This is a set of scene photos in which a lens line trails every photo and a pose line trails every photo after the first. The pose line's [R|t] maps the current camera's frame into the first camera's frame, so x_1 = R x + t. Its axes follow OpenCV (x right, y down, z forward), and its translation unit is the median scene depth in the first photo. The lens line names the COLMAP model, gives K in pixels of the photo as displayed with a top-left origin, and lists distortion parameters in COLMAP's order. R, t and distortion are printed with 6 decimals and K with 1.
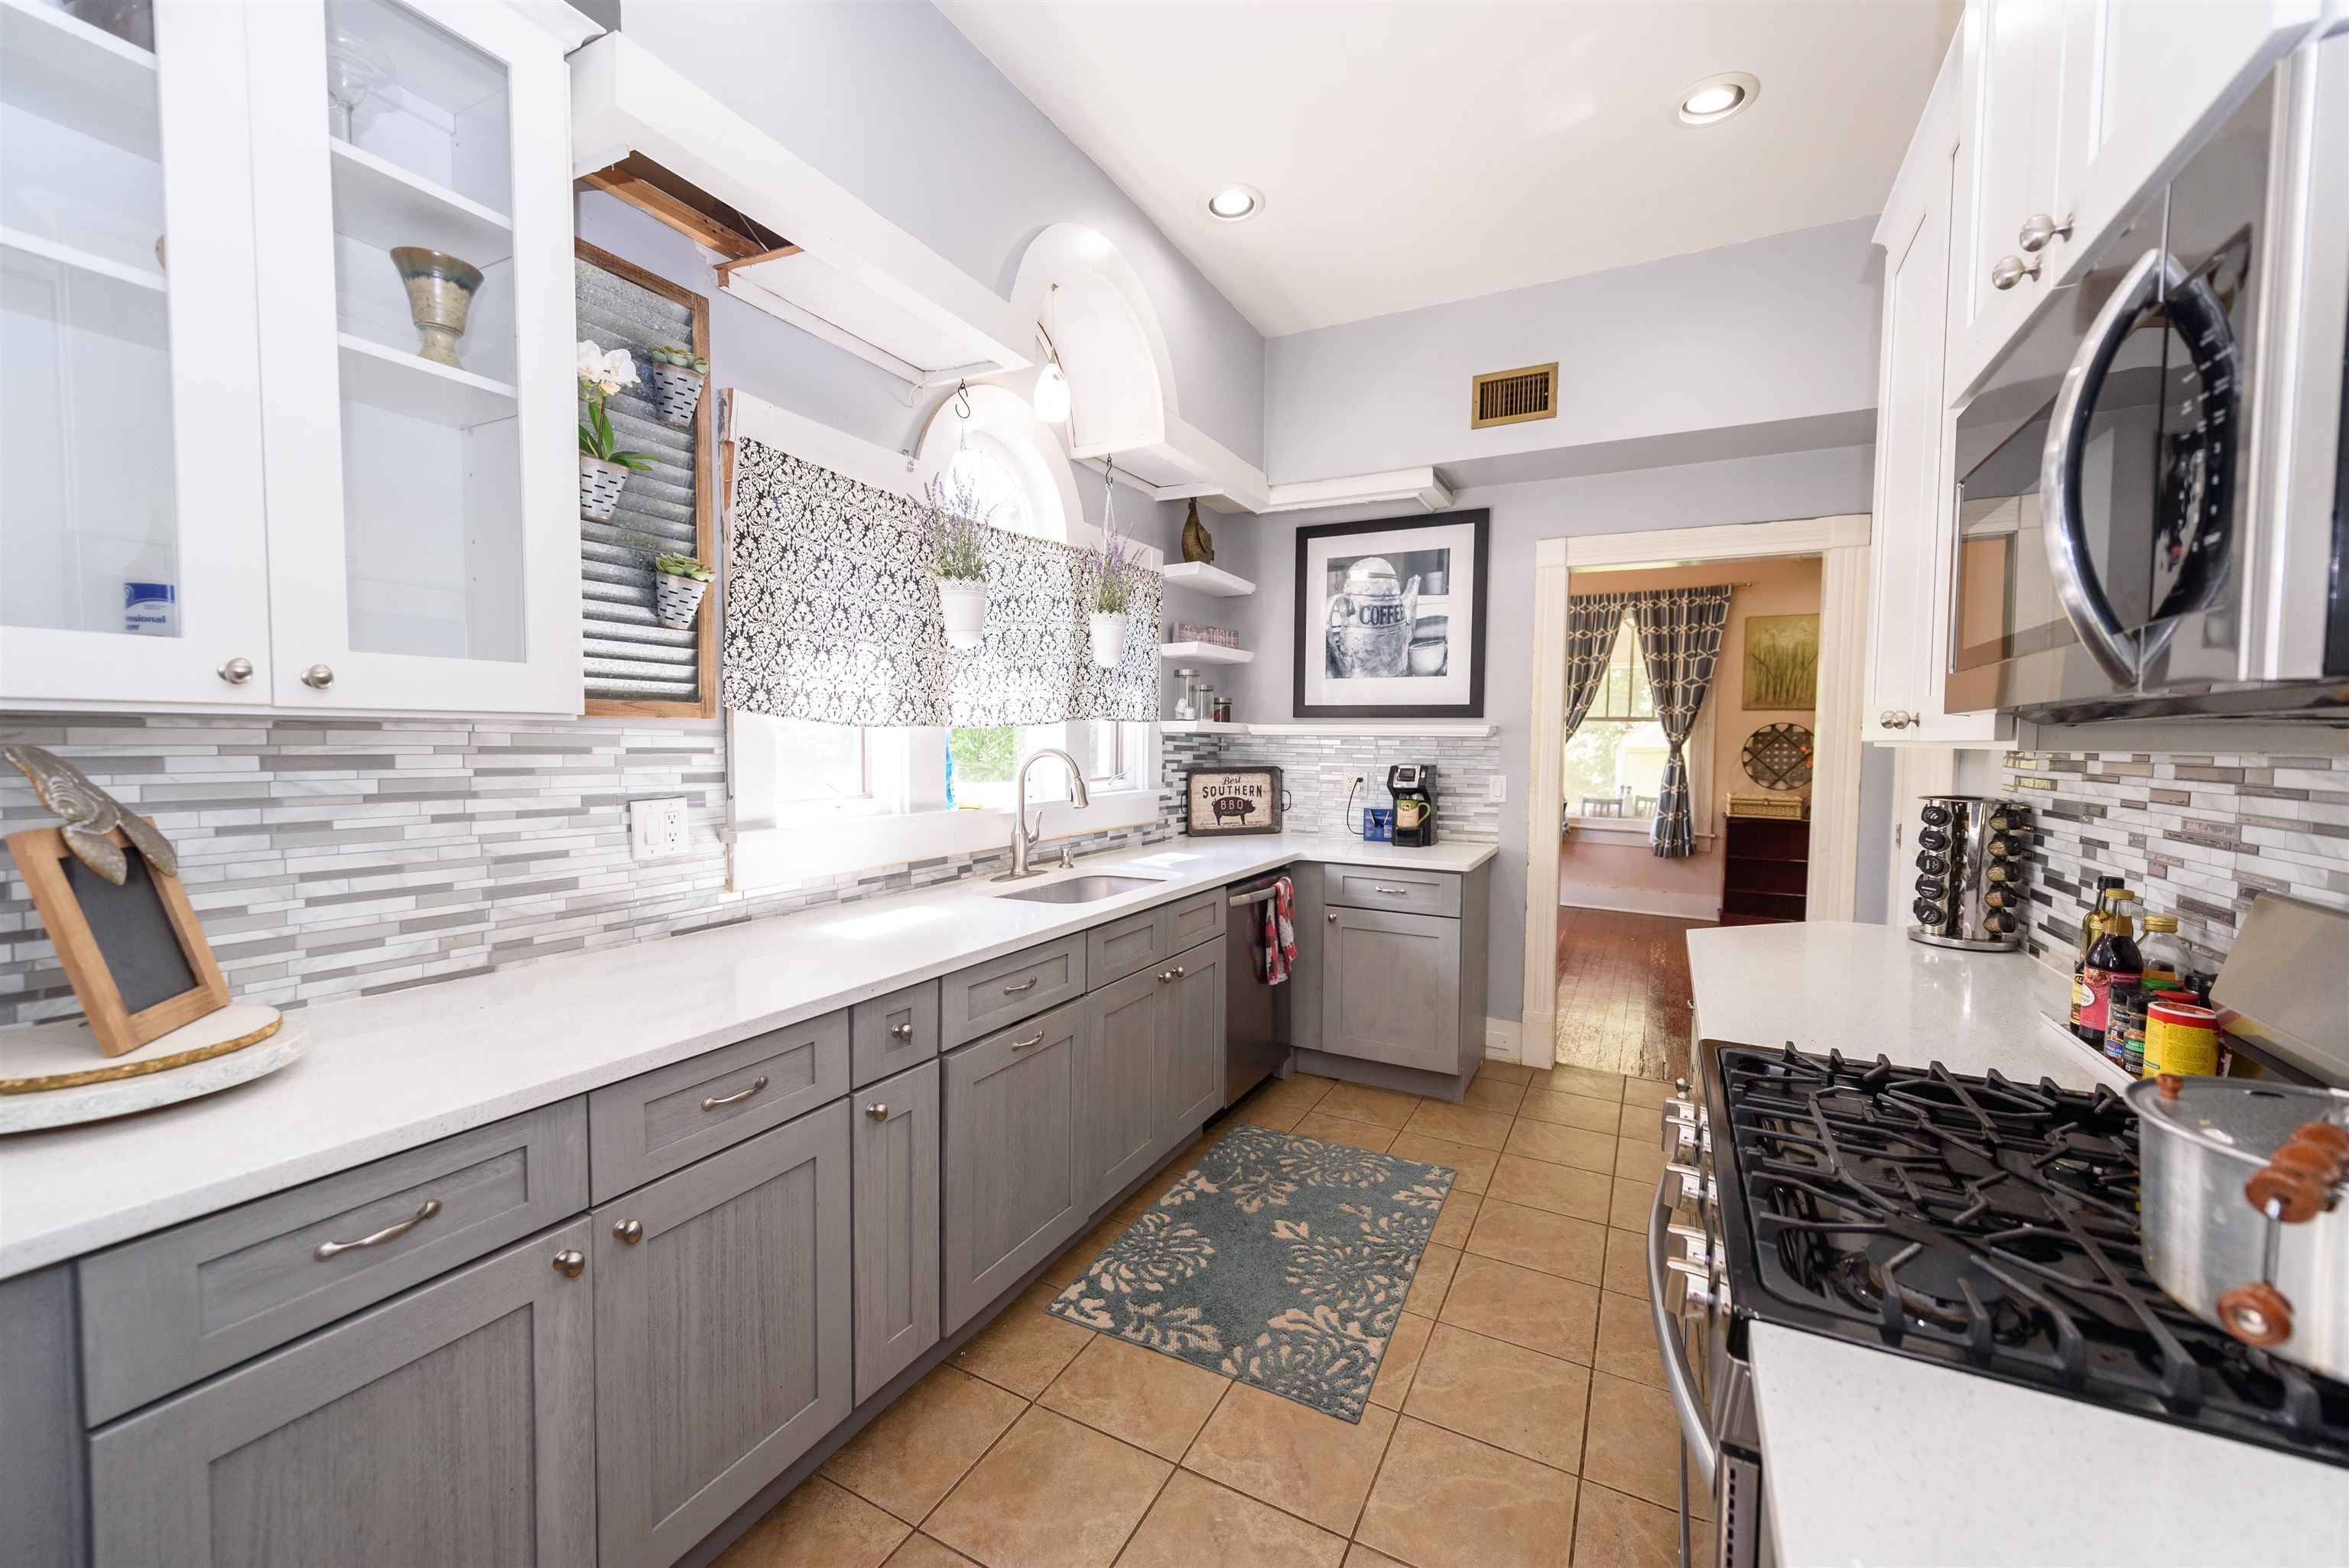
lens RADIAL K [[915.5, 0, 1178.0], [0, 915.5, 781.7], [0, 0, 1]] dist [0.012392, -0.003433]
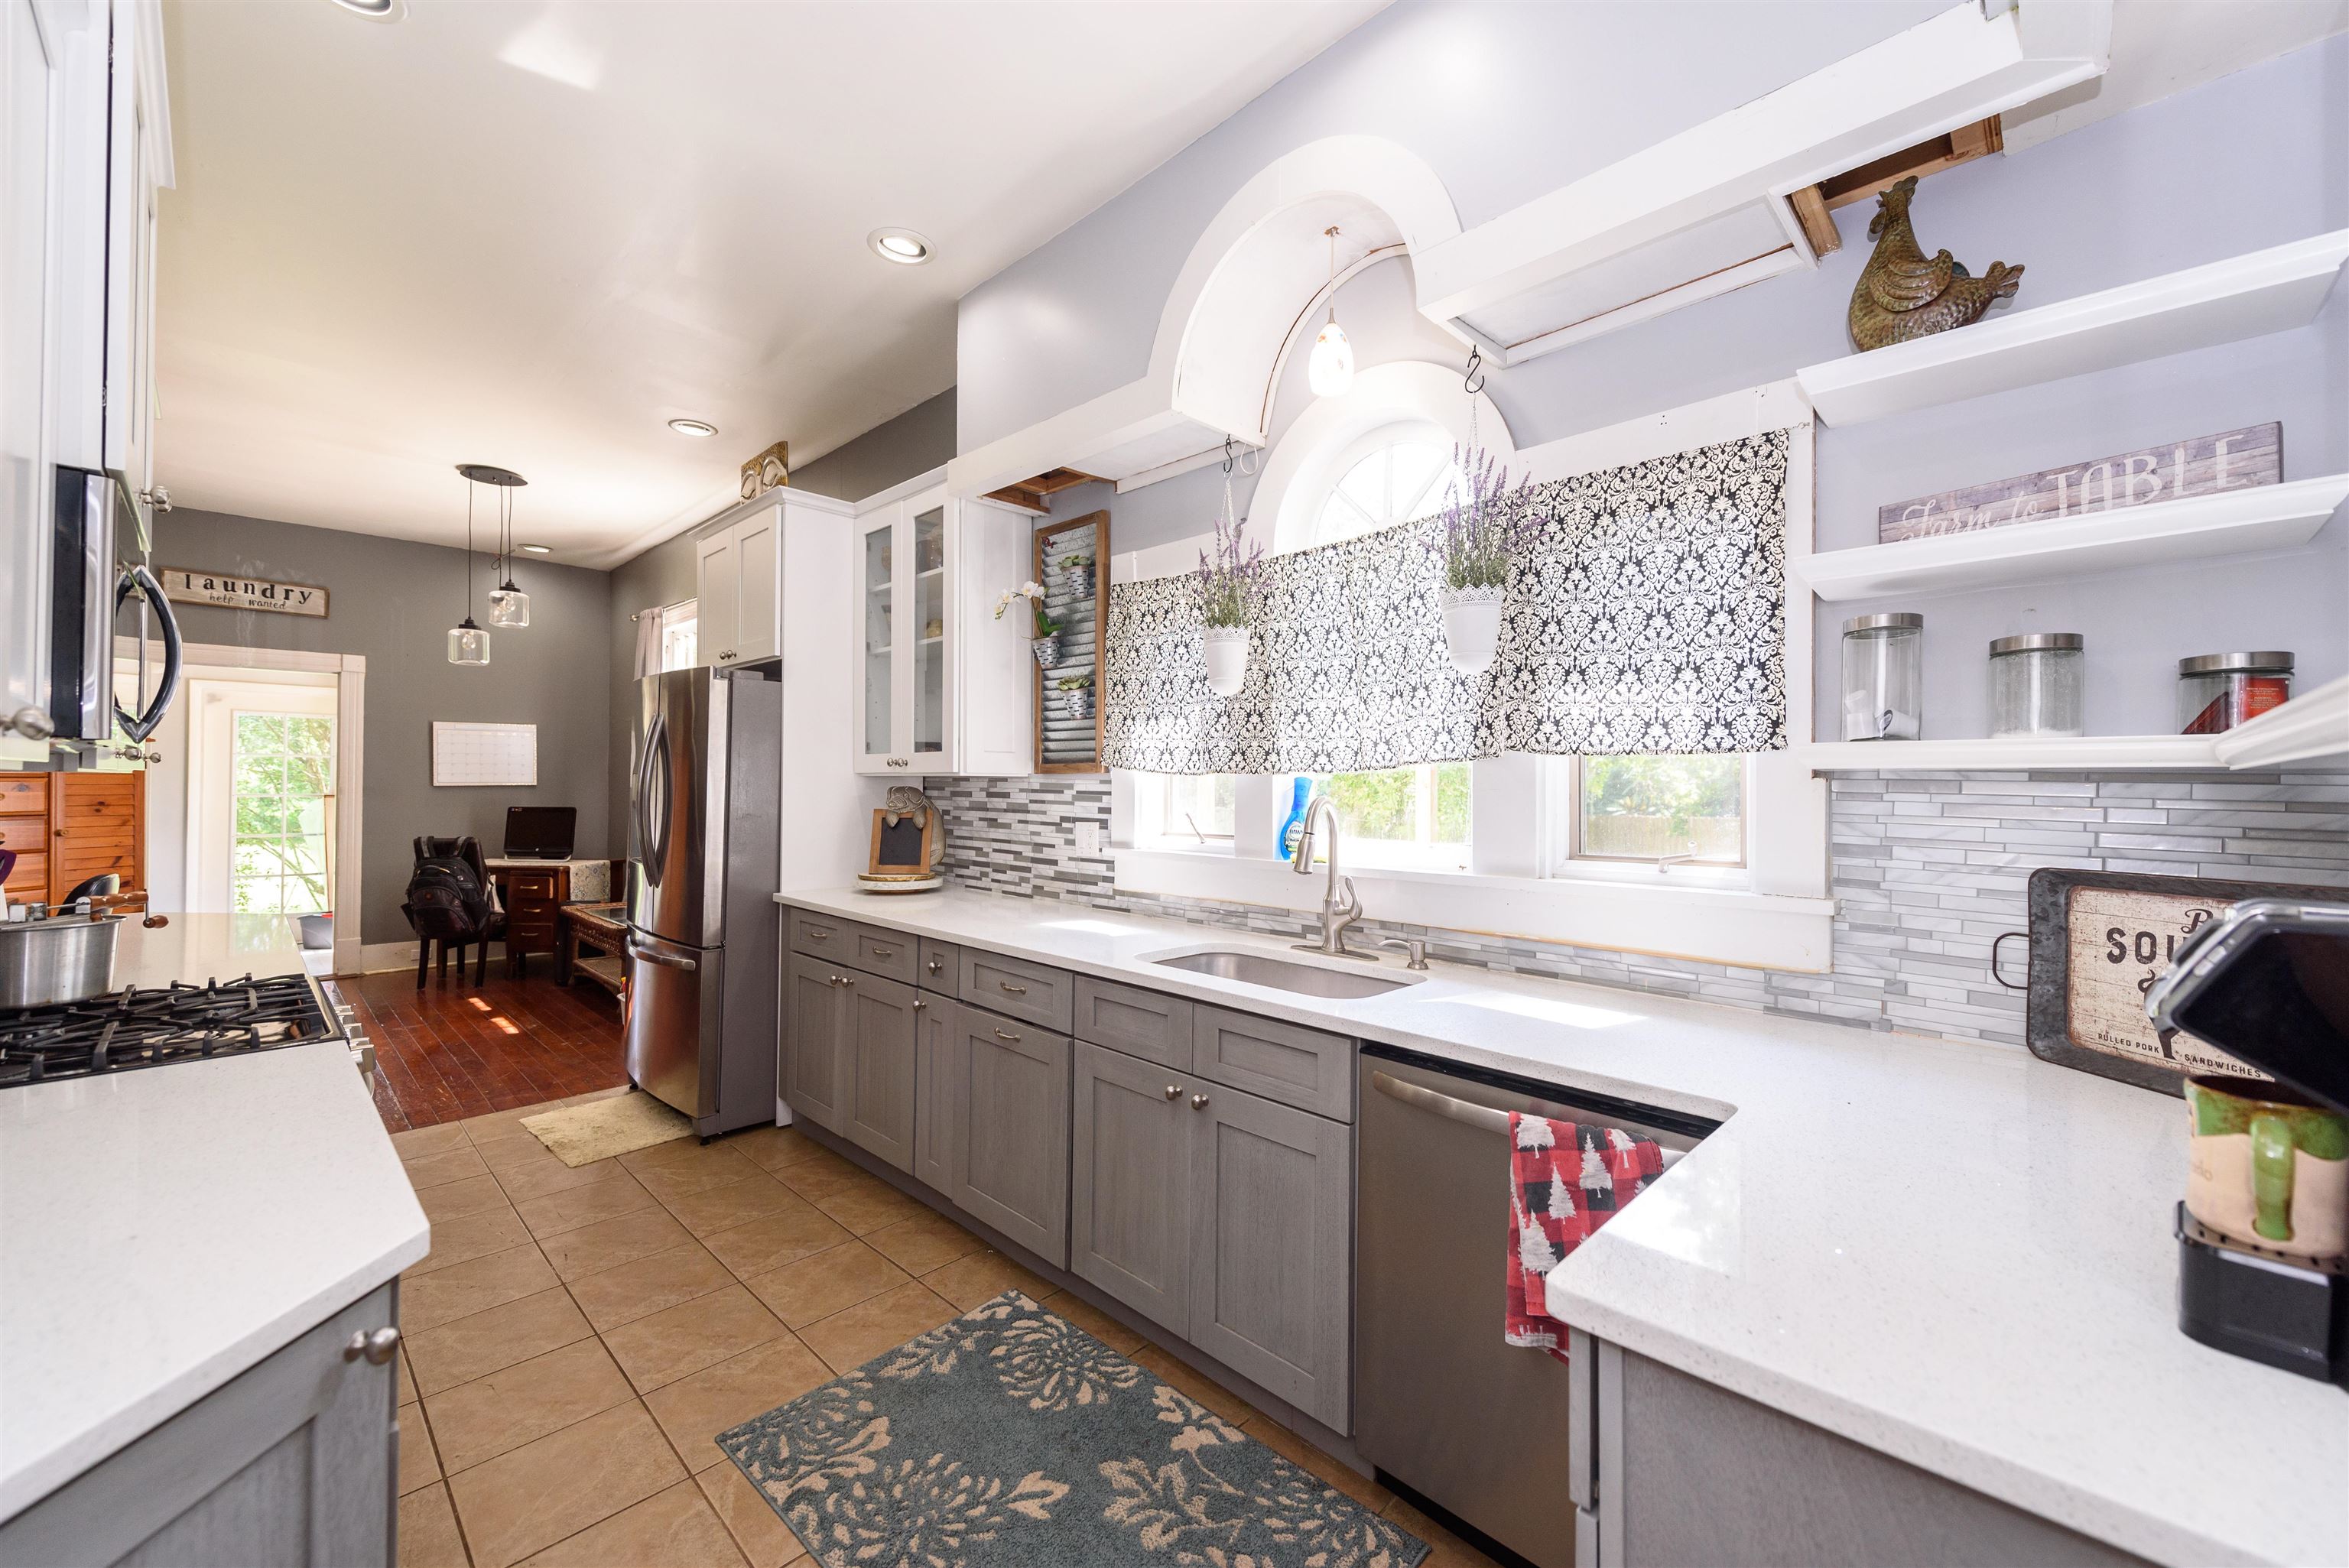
lens RADIAL K [[915.5, 0, 1177.1], [0, 915.5, 779.9], [0, 0, 1]] dist [0.012392, -0.003433]
pose [[-0.286413, -0.014523, -0.957996, 0.891807], [-0.052801, 0.998605, 0.000647, -0.060518], [0.956650, 0.050769, -0.286780, 1.490357]]
